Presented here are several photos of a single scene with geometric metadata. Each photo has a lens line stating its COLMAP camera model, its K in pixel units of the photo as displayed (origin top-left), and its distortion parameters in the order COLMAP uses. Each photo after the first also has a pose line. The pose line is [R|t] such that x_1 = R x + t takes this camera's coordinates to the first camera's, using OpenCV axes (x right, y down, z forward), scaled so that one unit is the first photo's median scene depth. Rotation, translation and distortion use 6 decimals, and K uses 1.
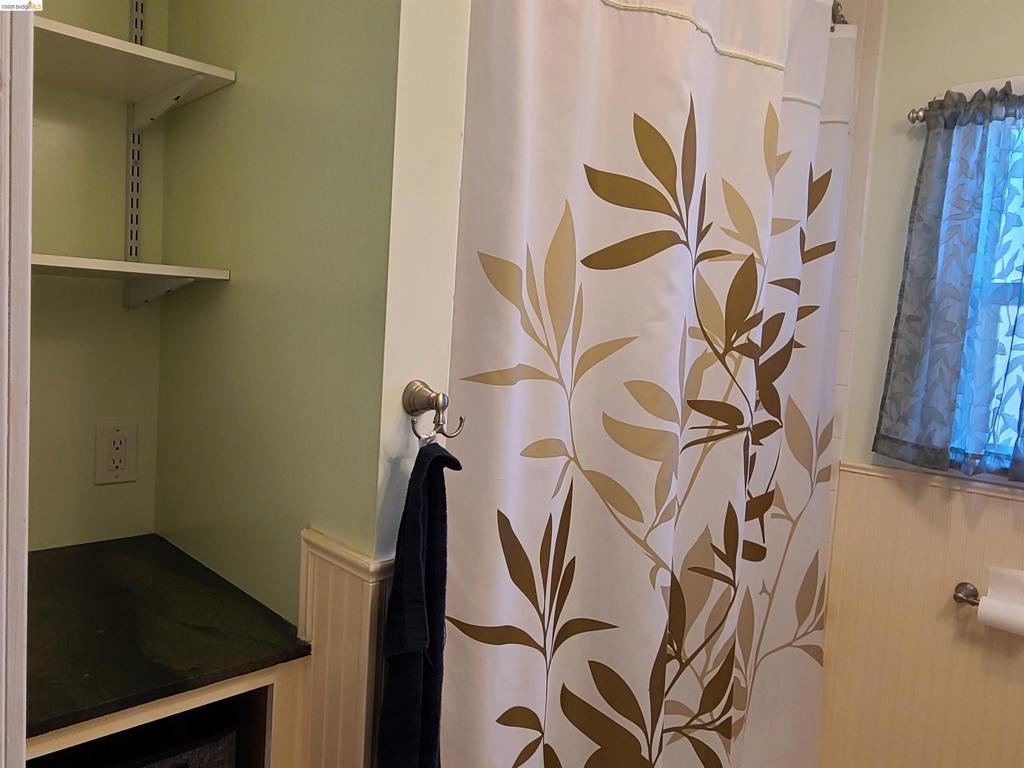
lens RADIAL K [[754.7, 0, 490.1], [0, 754.7, 378.7], [0, 0, 1]] dist [0.001384, 0.001010]
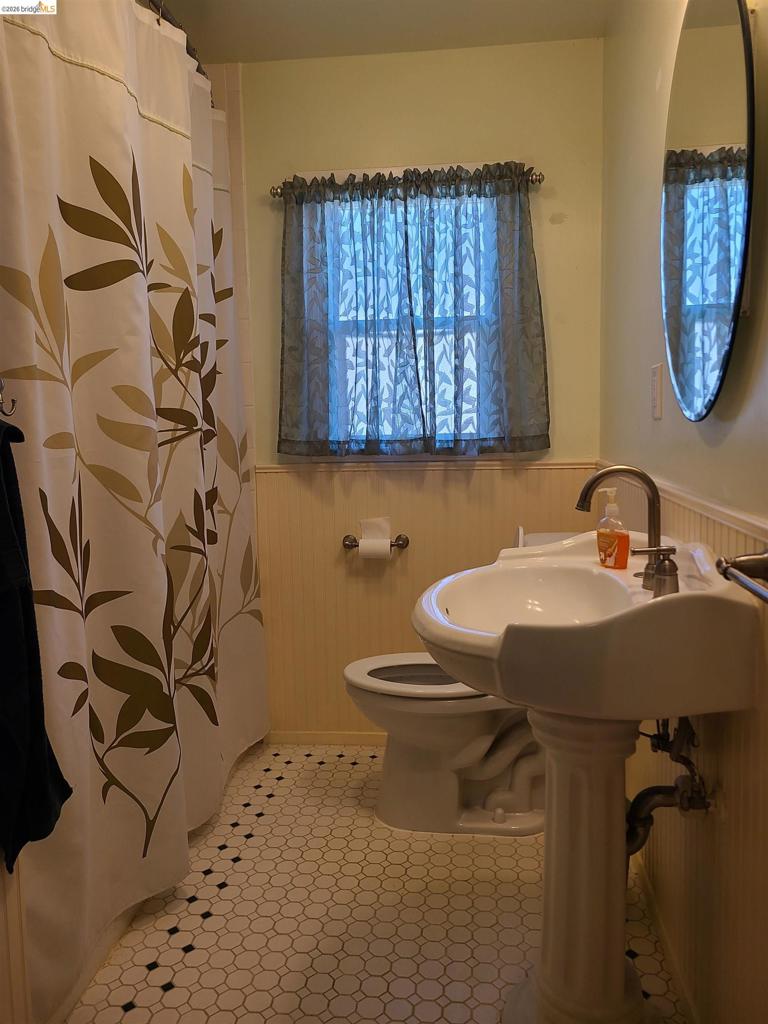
lens RADIAL K [[771.2, 0, 396.2], [0, 771.2, 497.1], [0, 0, 1]] dist [0.041243, -0.008751]
pose [[0.764260, -0.136994, 0.630190, -0.214728], [0.112152, 0.990521, 0.079313, 0.101017], [-0.635082, 0.010061, 0.772379, -0.183327]]
